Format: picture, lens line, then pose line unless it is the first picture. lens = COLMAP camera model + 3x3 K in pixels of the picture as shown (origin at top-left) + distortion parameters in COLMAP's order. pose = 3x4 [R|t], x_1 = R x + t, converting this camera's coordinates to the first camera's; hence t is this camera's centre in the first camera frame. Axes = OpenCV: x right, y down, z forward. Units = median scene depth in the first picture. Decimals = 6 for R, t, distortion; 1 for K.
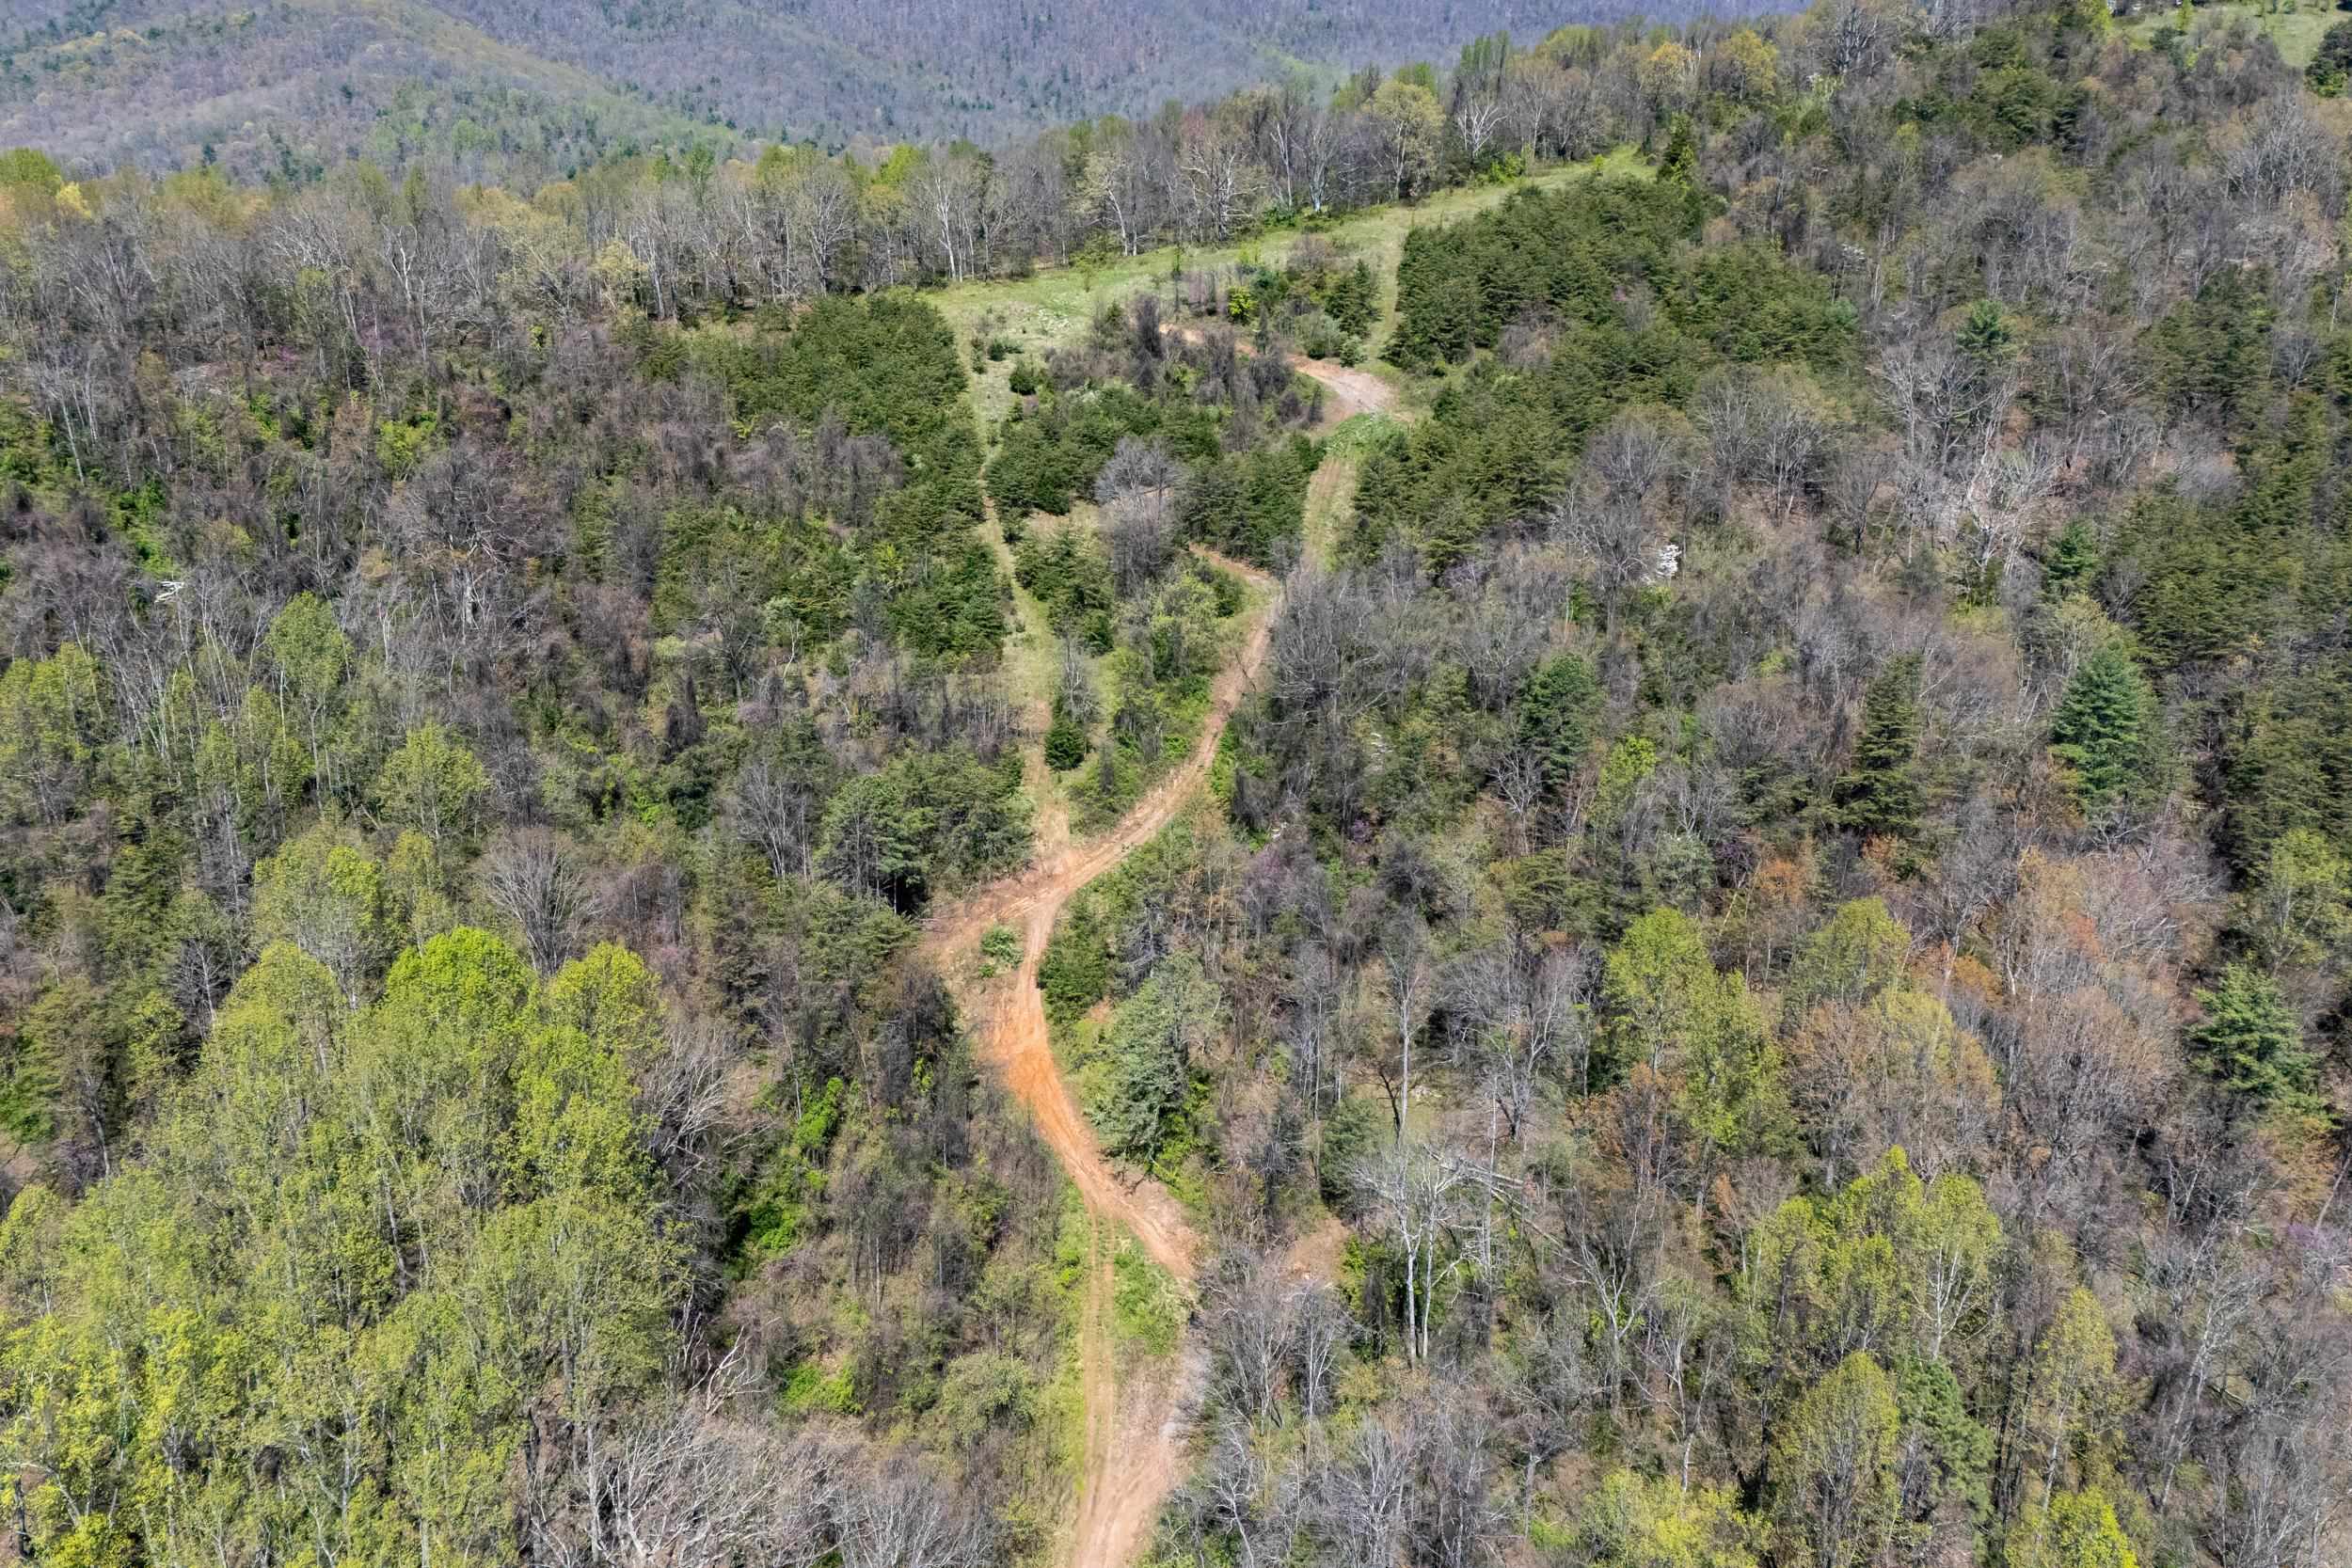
lens RADIAL K [[2033.2, 0, 1175.8], [0, 2033.2, 783.0], [0, 0, 1]] dist [0.094418, -0.113452]
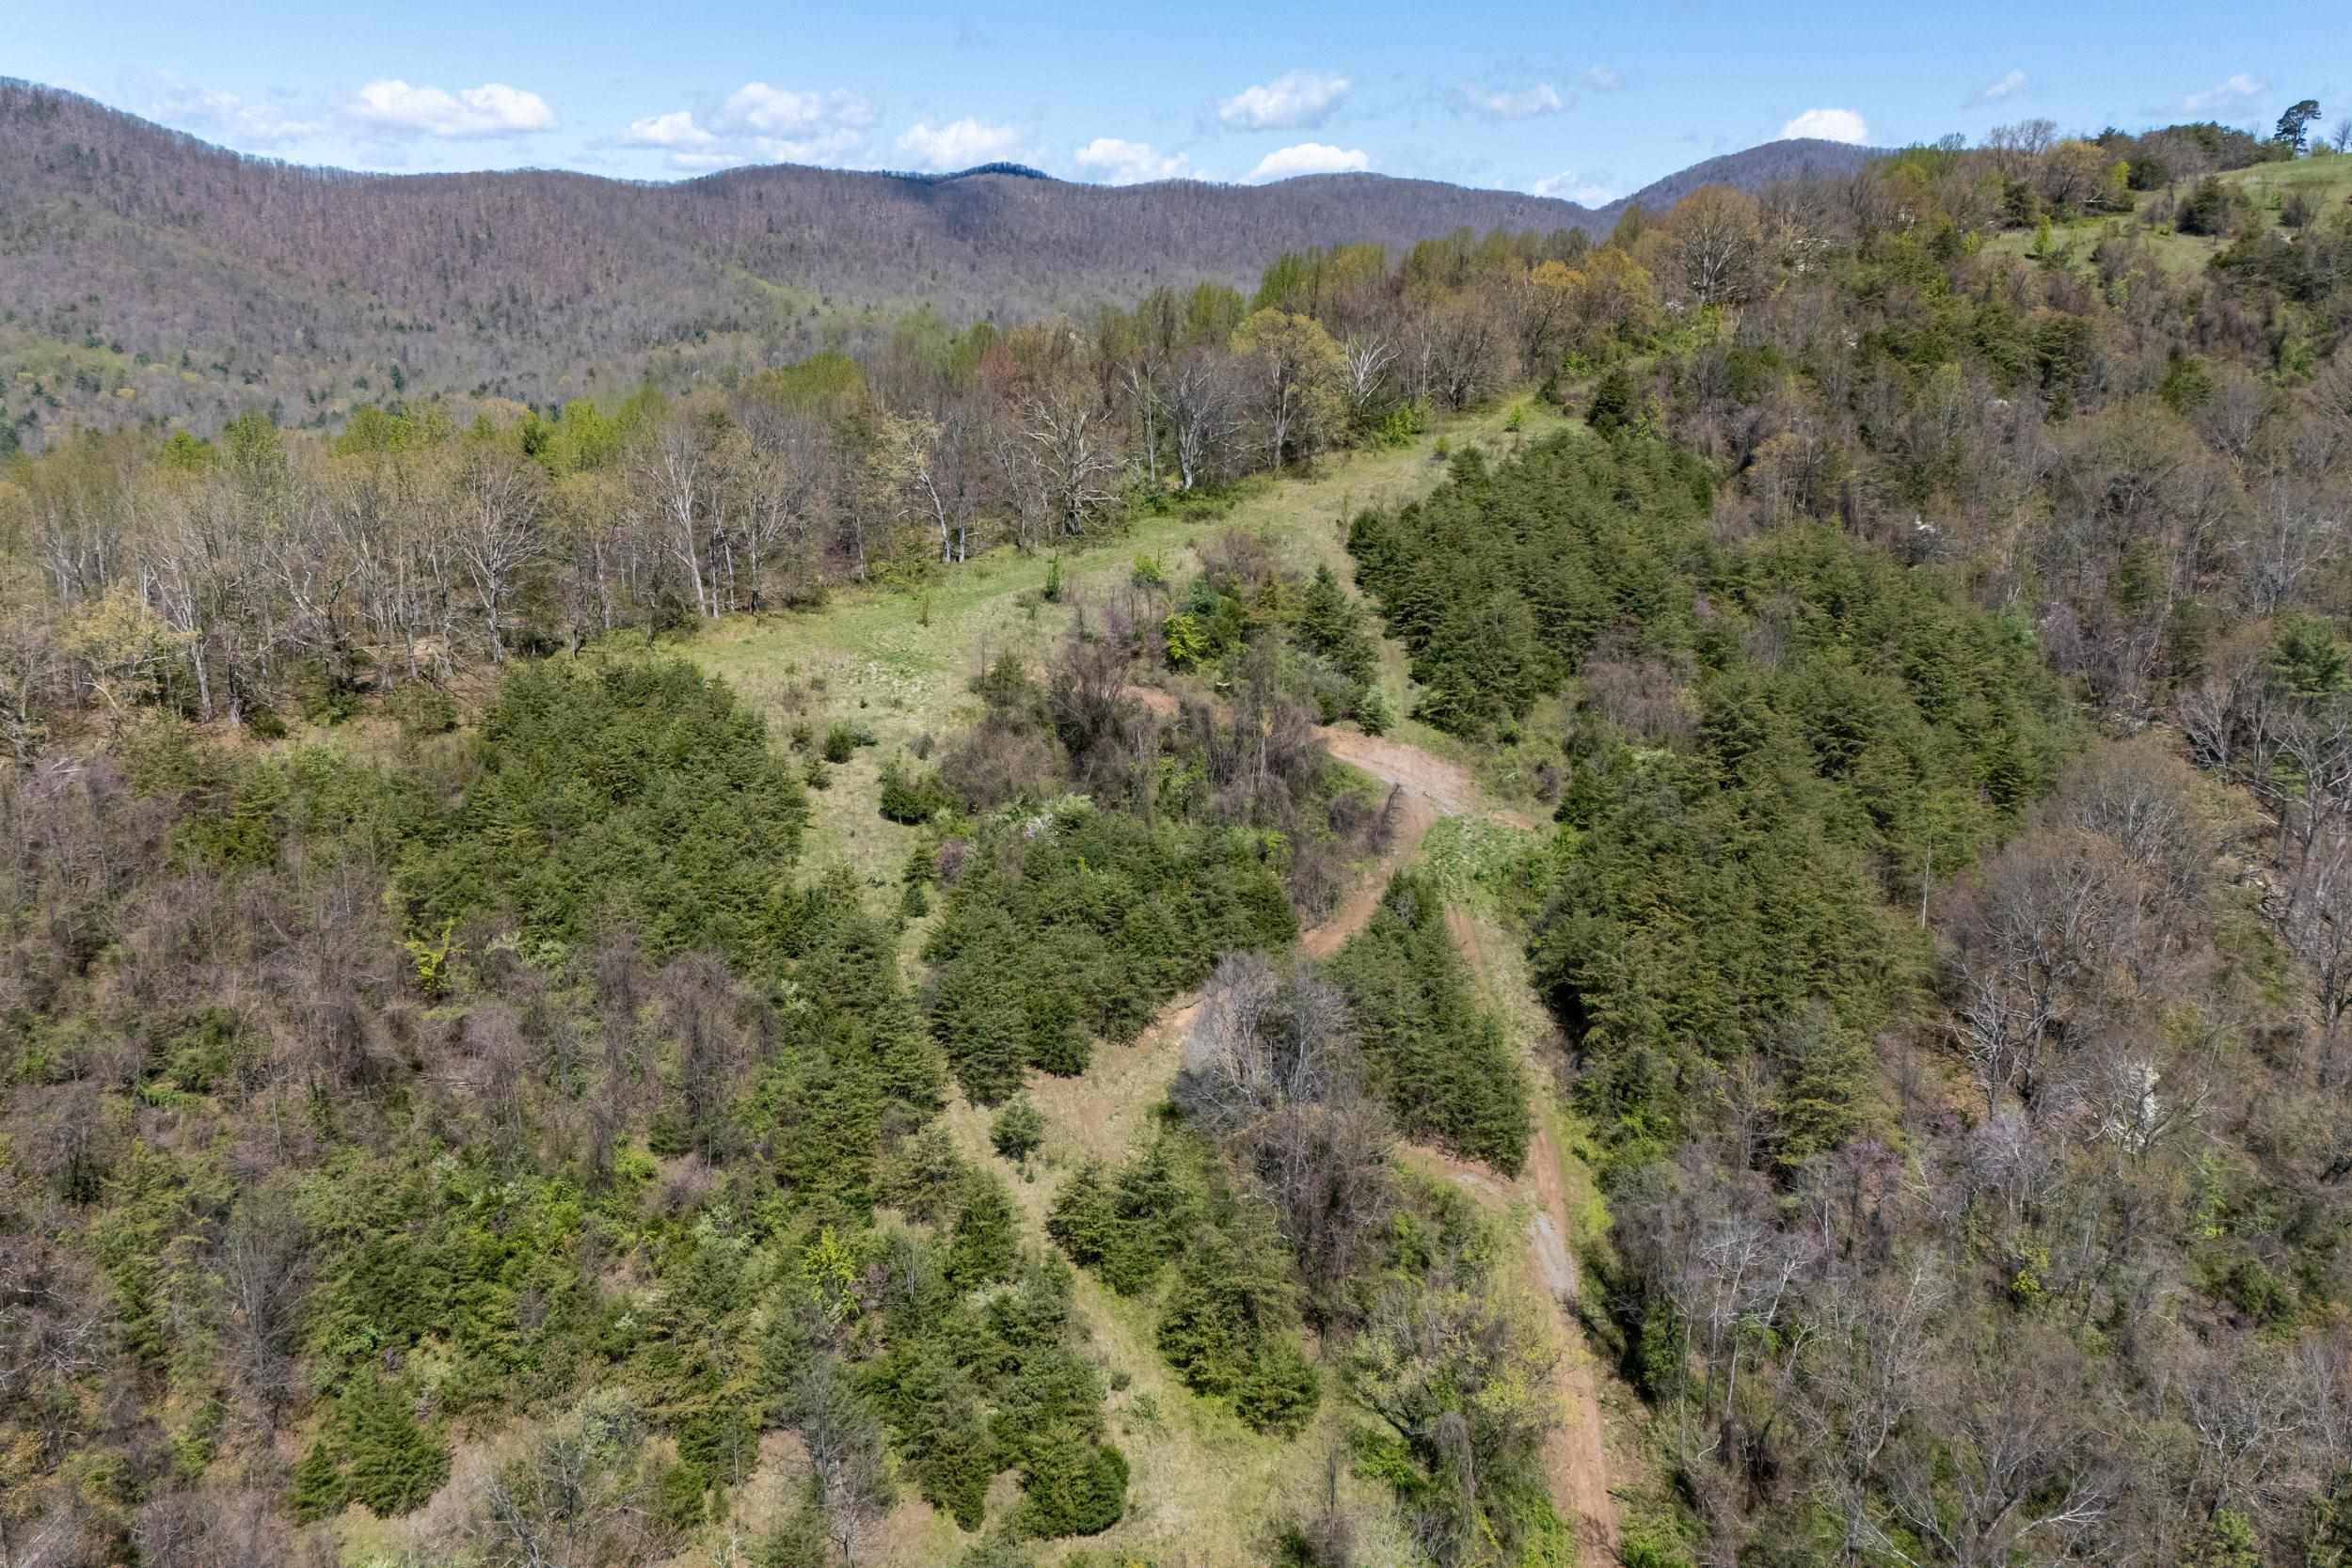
lens RADIAL K [[2028.0, 0, 1176.0], [0, 2028.0, 784.0], [0, 0, 1]] dist [0.106643, -0.132634]
pose [[0.963405, -0.060021, 0.261246, -0.174314], [0.085542, 0.992491, -0.087433, -0.165742], [-0.254036, 0.106580, 0.961304, 0.481321]]
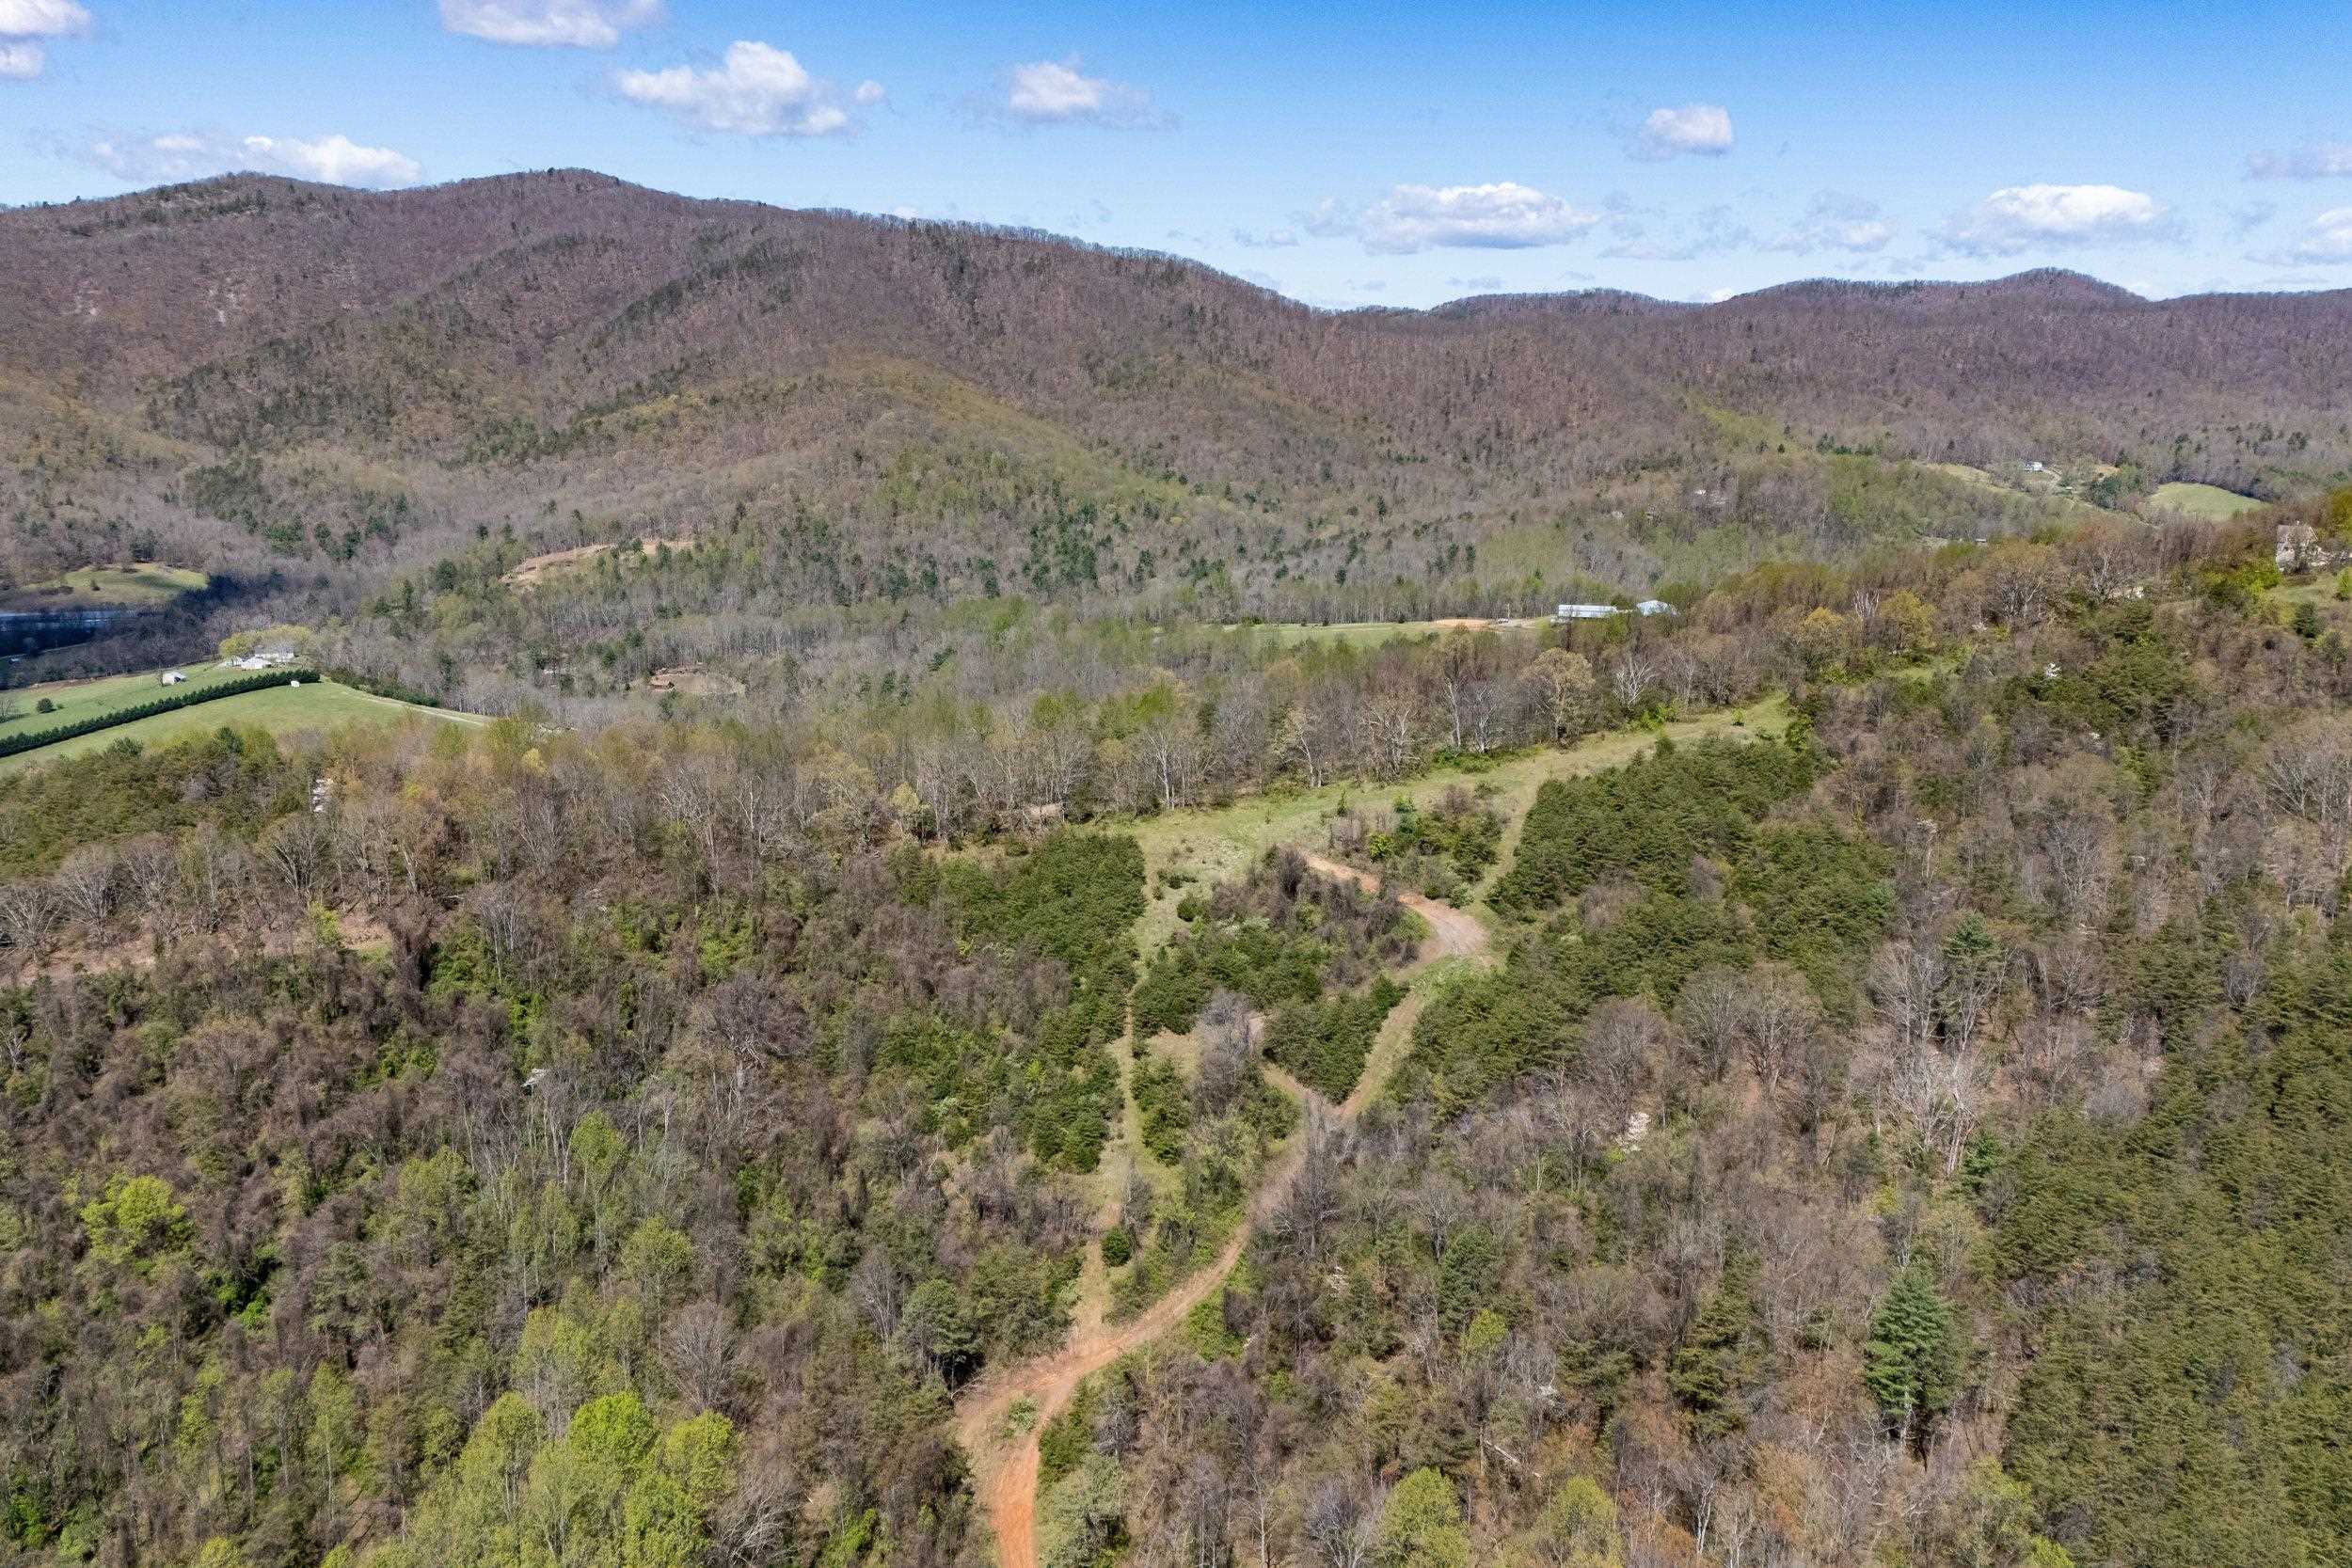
lens RADIAL K [[2027.3, 0, 1178.4], [0, 2027.3, 793.1], [0, 0, 1]] dist [0.104077, -0.142896]
pose [[0.973807, 0.054955, -0.220637, 0.226442], [-0.083034, 0.989286, -0.120074, -0.133767], [0.211675, 0.135249, 0.967937, -0.284064]]
